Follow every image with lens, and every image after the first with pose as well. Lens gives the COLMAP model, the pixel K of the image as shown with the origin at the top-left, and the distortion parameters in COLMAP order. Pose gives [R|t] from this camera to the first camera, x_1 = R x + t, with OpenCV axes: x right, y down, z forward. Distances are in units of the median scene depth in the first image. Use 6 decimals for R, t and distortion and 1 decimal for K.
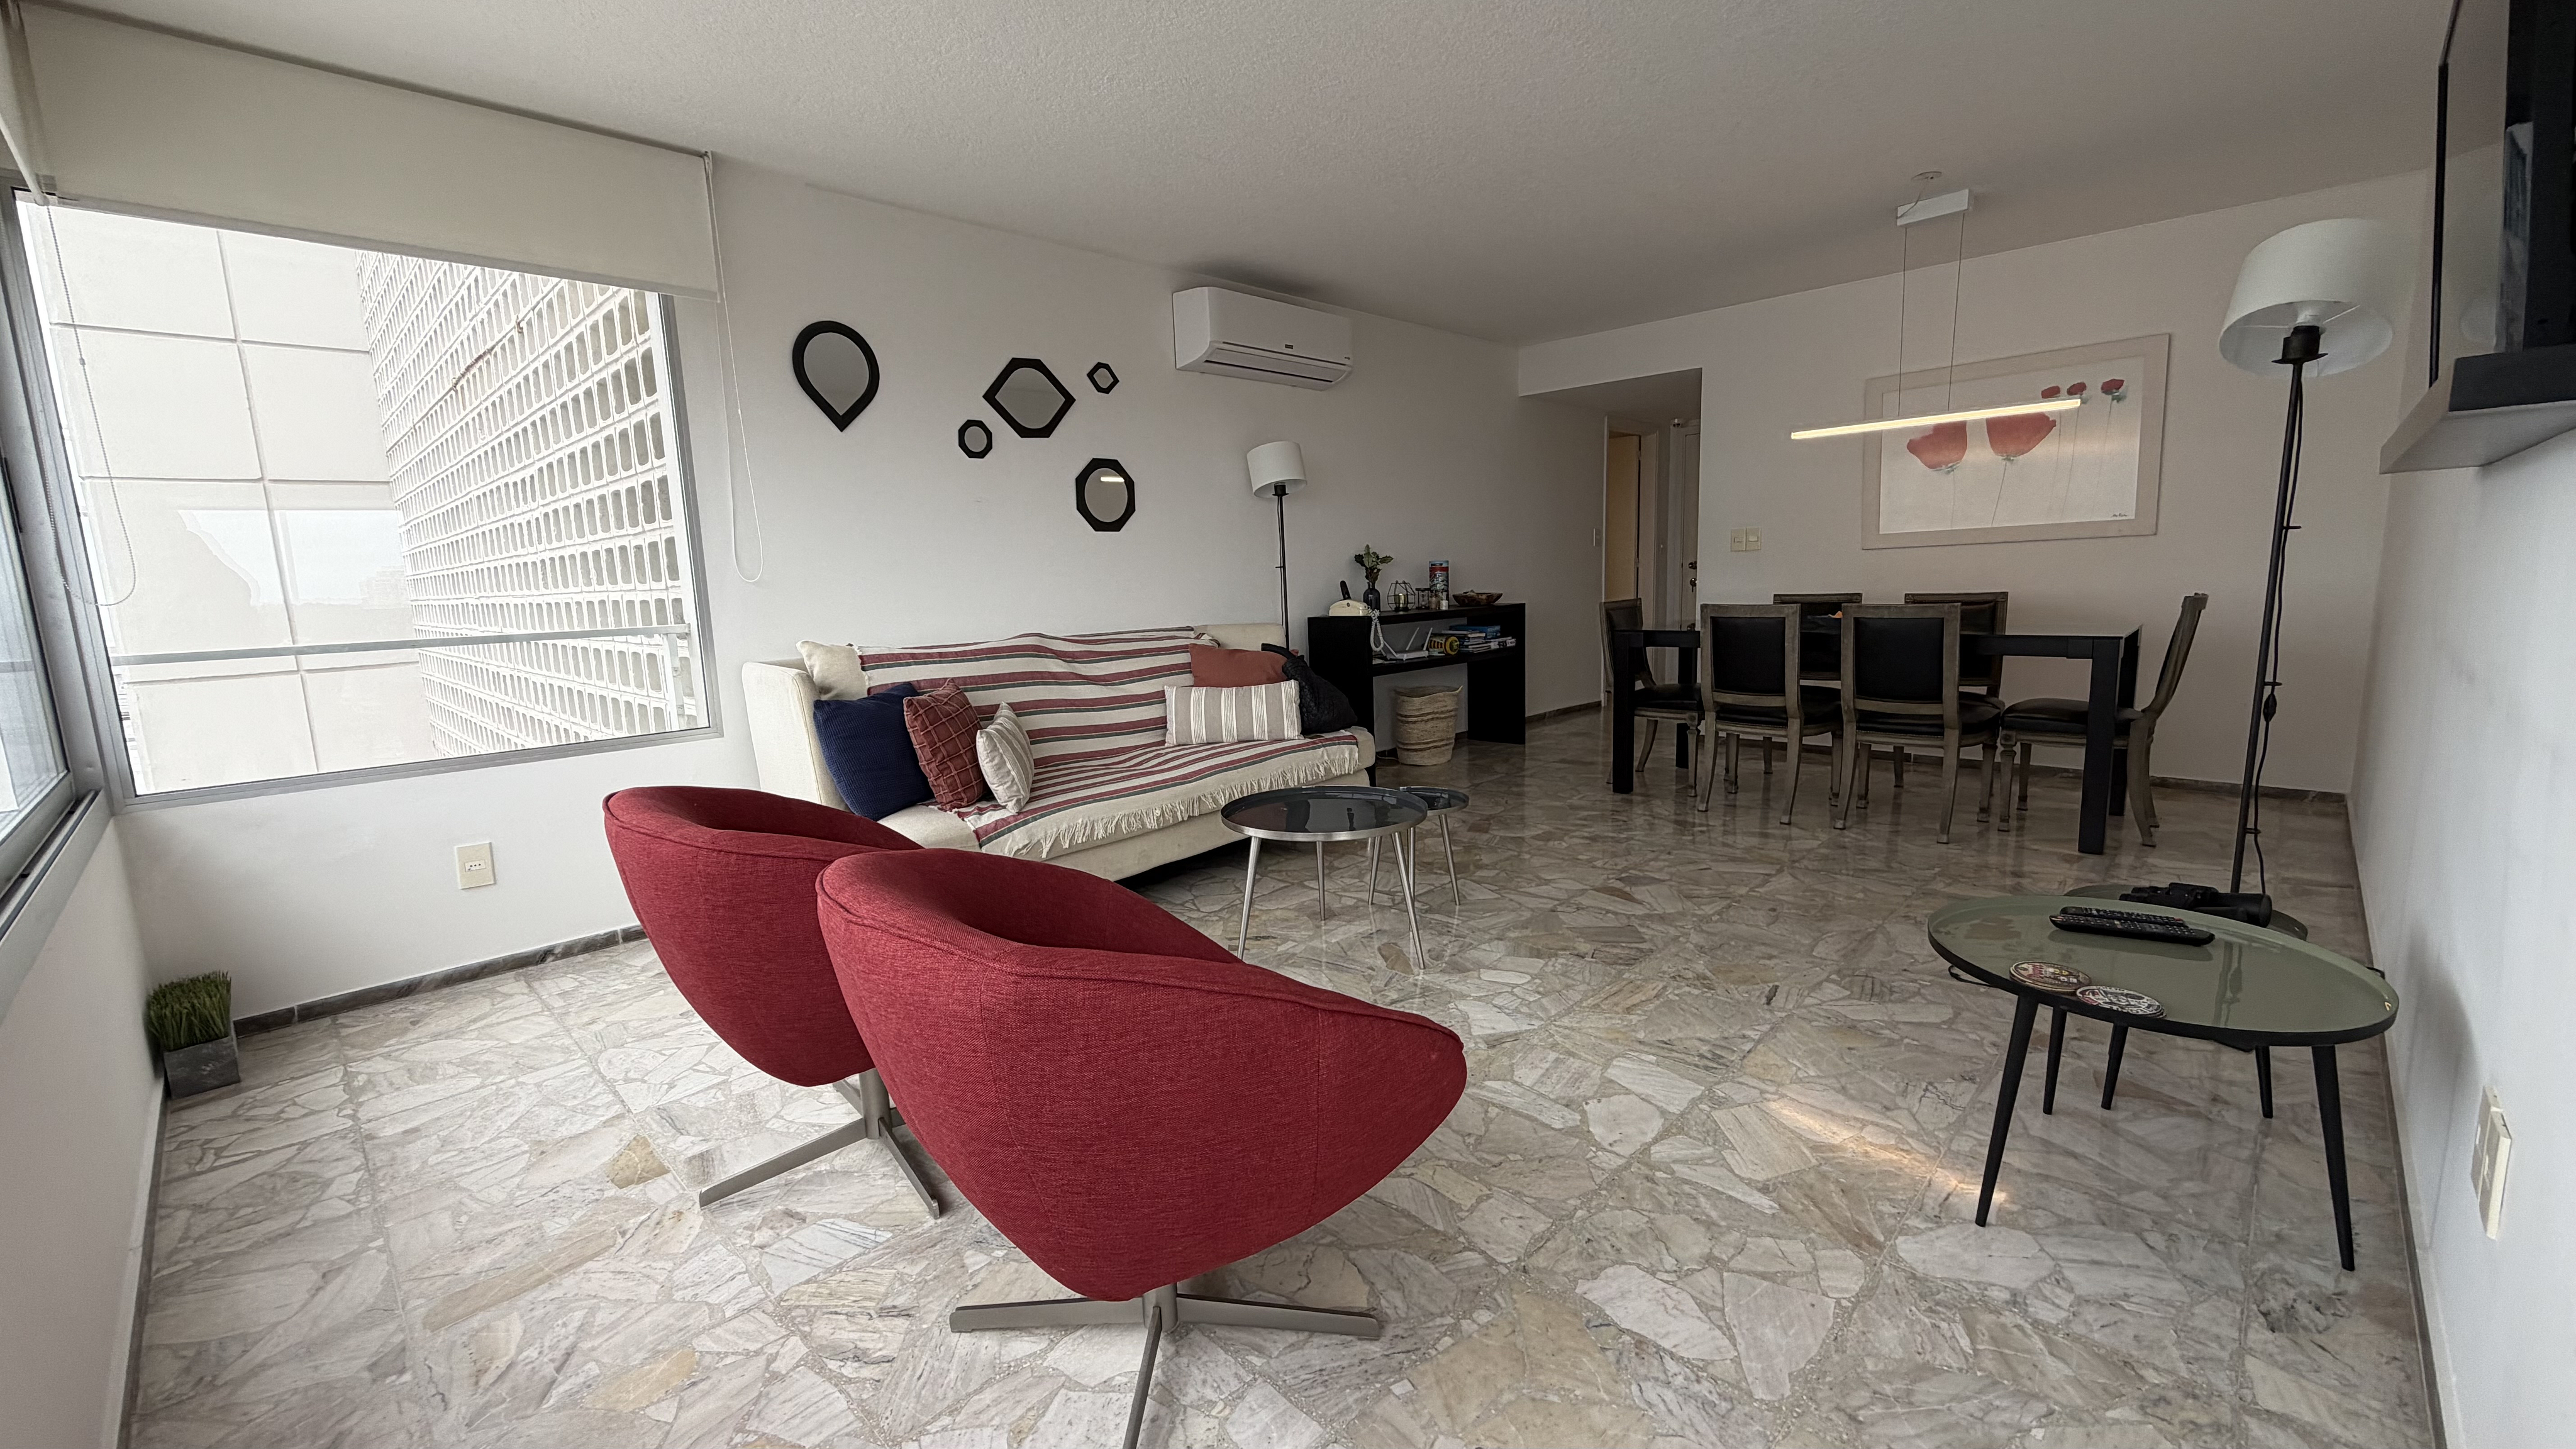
lens RADIAL K [[1023.3, 0, 1278.4], [0, 1023.3, 726.1], [0, 0, 1]] dist [0.000337, -0.000803]
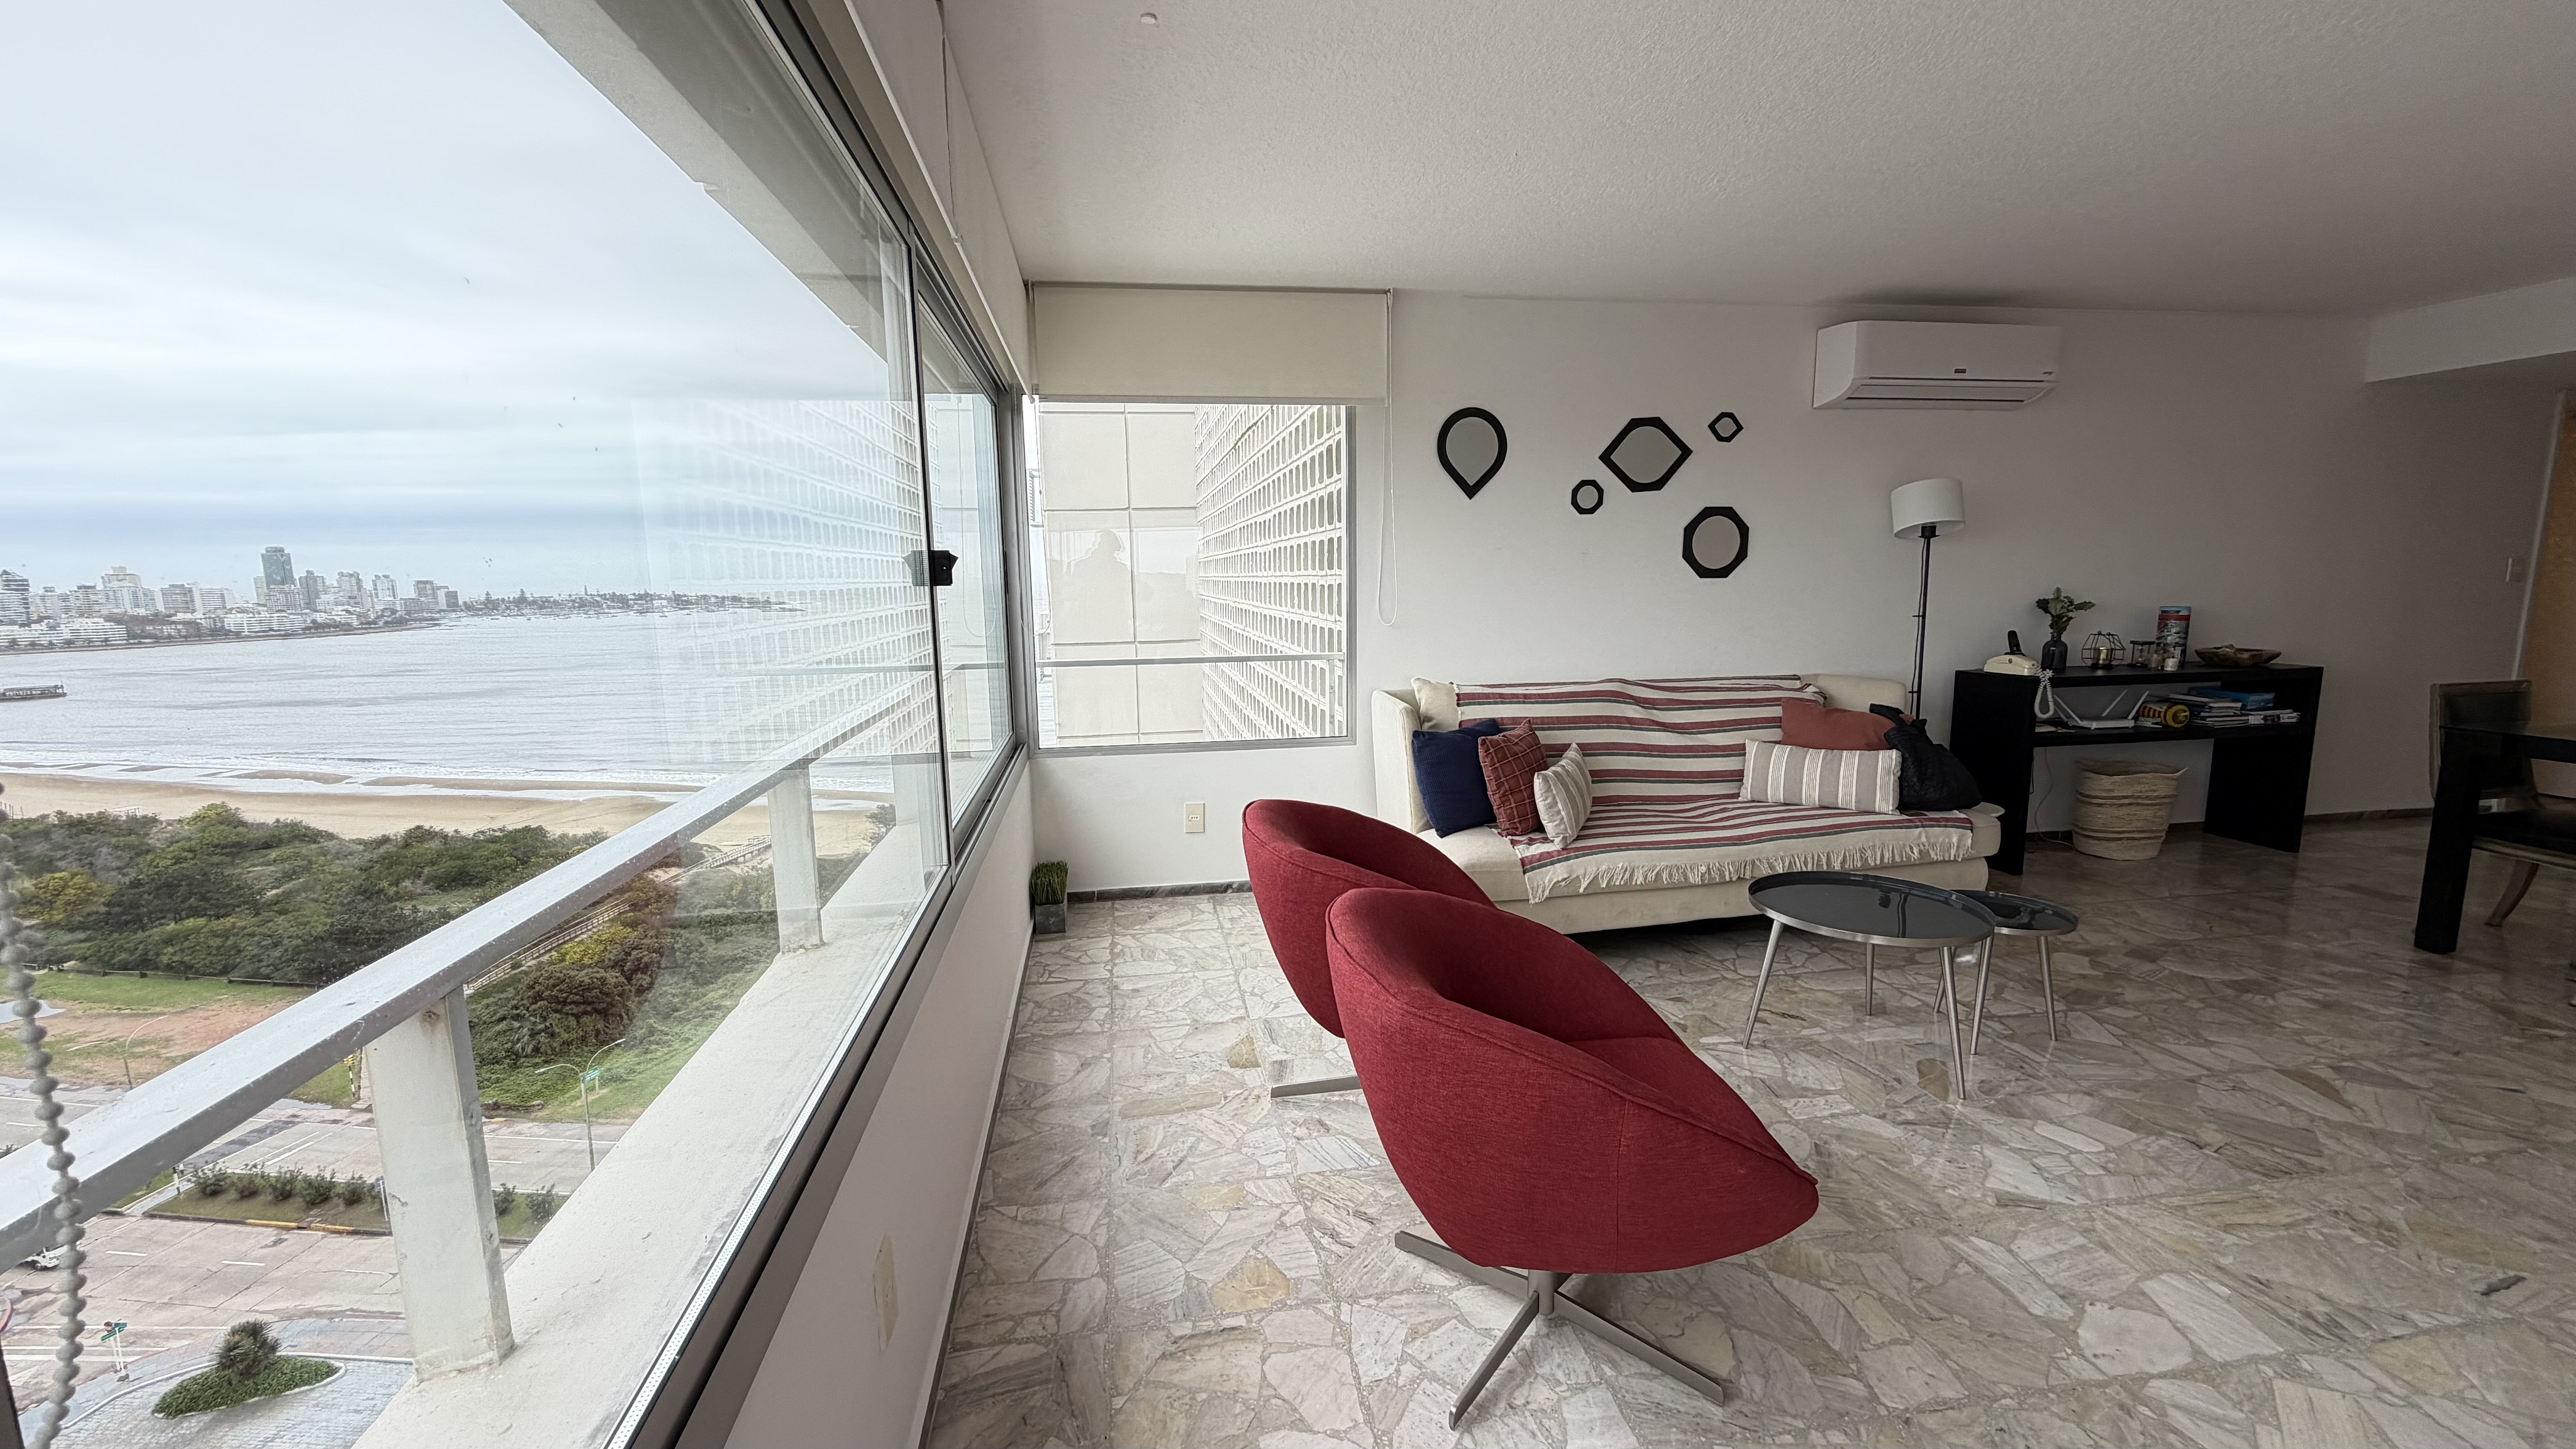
lens RADIAL K [[1023.3, 0, 1278.4], [0, 1023.3, 726.1], [0, 0, 1]] dist [0.000337, -0.000803]
pose [[0.804446, 0.109784, -0.583793, 0.131651], [-0.101294, 0.993732, 0.047294, -0.068193], [0.585325, 0.021090, 0.810524, -0.098444]]
